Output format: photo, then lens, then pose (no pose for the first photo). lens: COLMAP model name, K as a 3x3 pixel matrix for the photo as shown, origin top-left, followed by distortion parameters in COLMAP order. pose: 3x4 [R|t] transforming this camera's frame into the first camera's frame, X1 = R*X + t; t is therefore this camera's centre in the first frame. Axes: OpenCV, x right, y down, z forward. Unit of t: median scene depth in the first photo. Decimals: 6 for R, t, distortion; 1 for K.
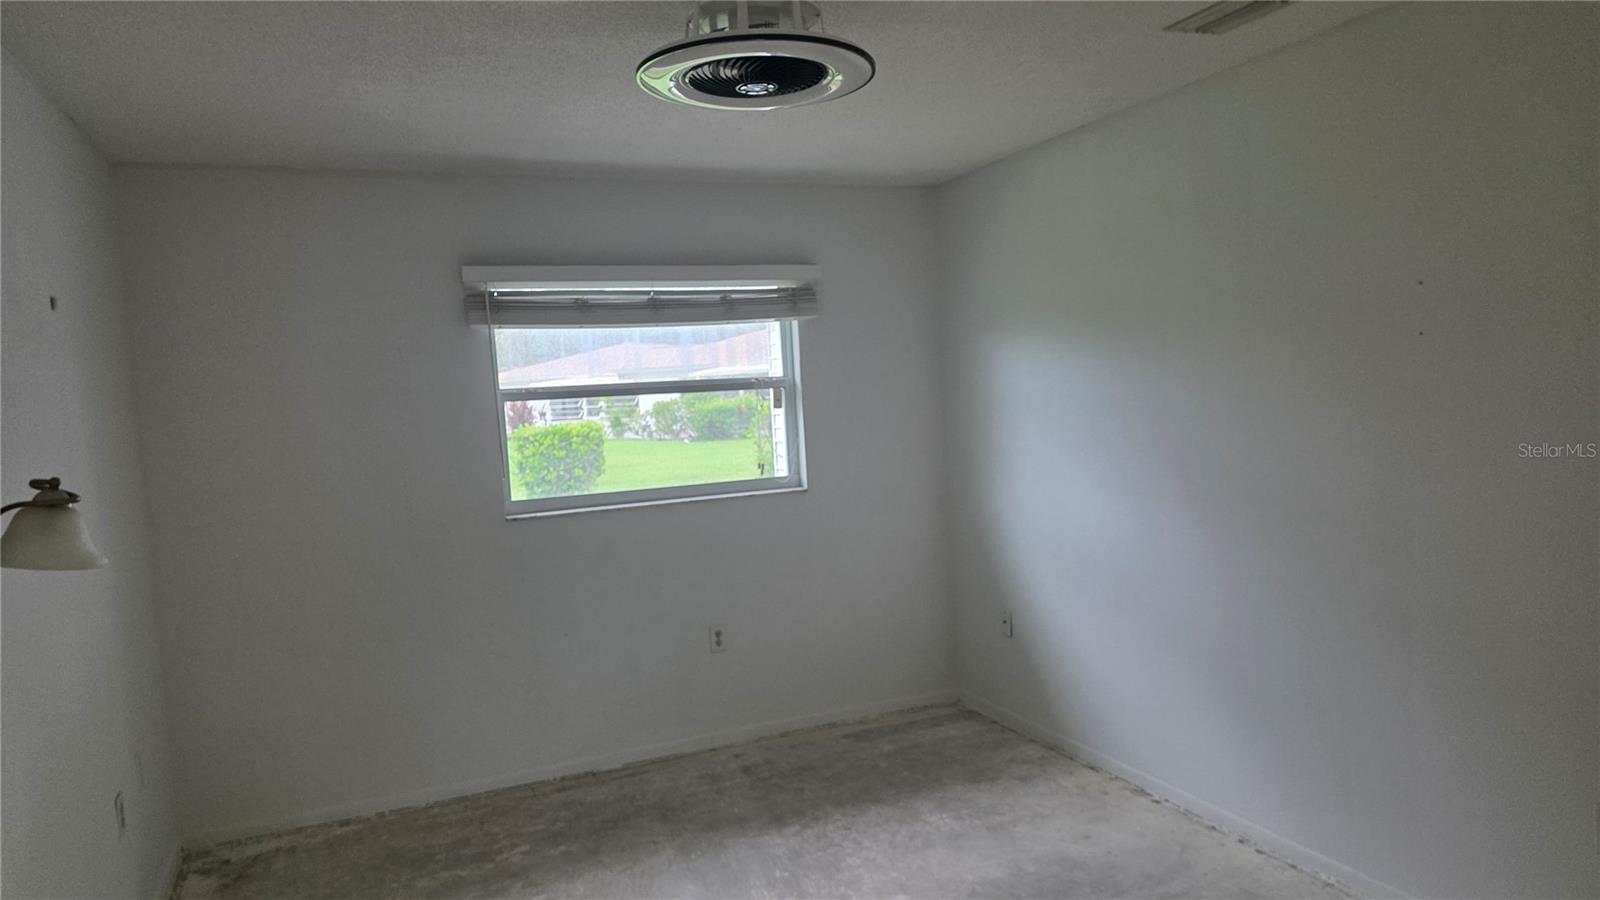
lens RADIAL K [[1040.2, 0, 803.3], [0, 1040.2, 447.3], [0, 0, 1]] dist [0.066991, -0.060869]
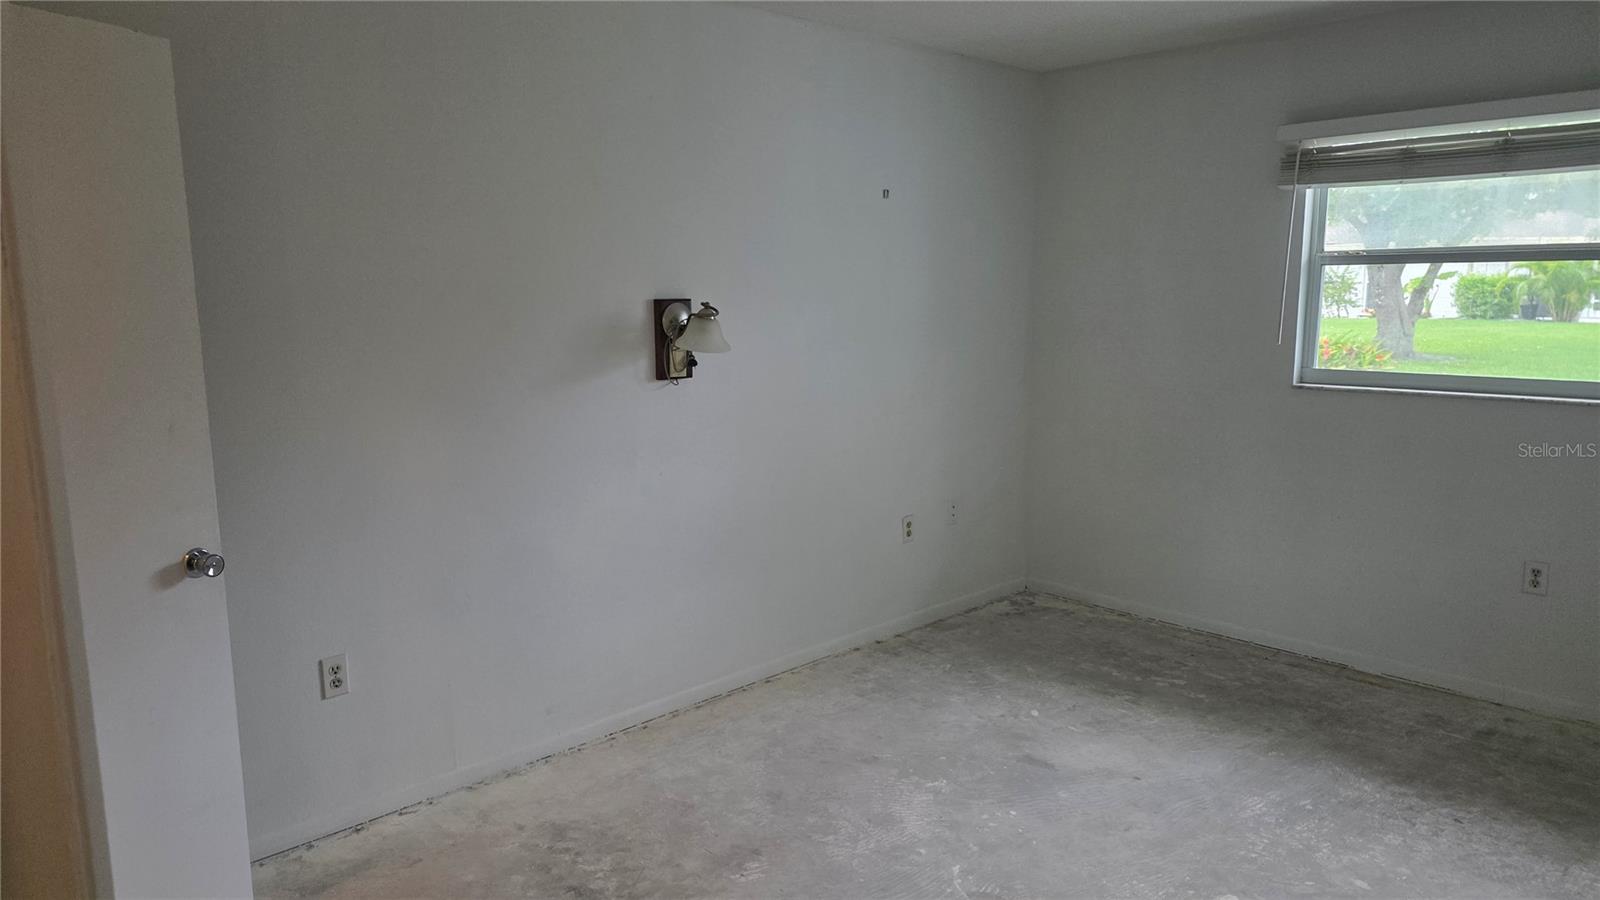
lens RADIAL K [[1040.2, 0, 803.3], [0, 1040.2, 447.3], [0, 0, 1]] dist [0.066991, -0.060869]
pose [[0.370156, 0.196340, -0.907984, 0.492679], [-0.060723, 0.980433, 0.187252, -0.035392], [0.926983, -0.014177, 0.374836, 0.215432]]
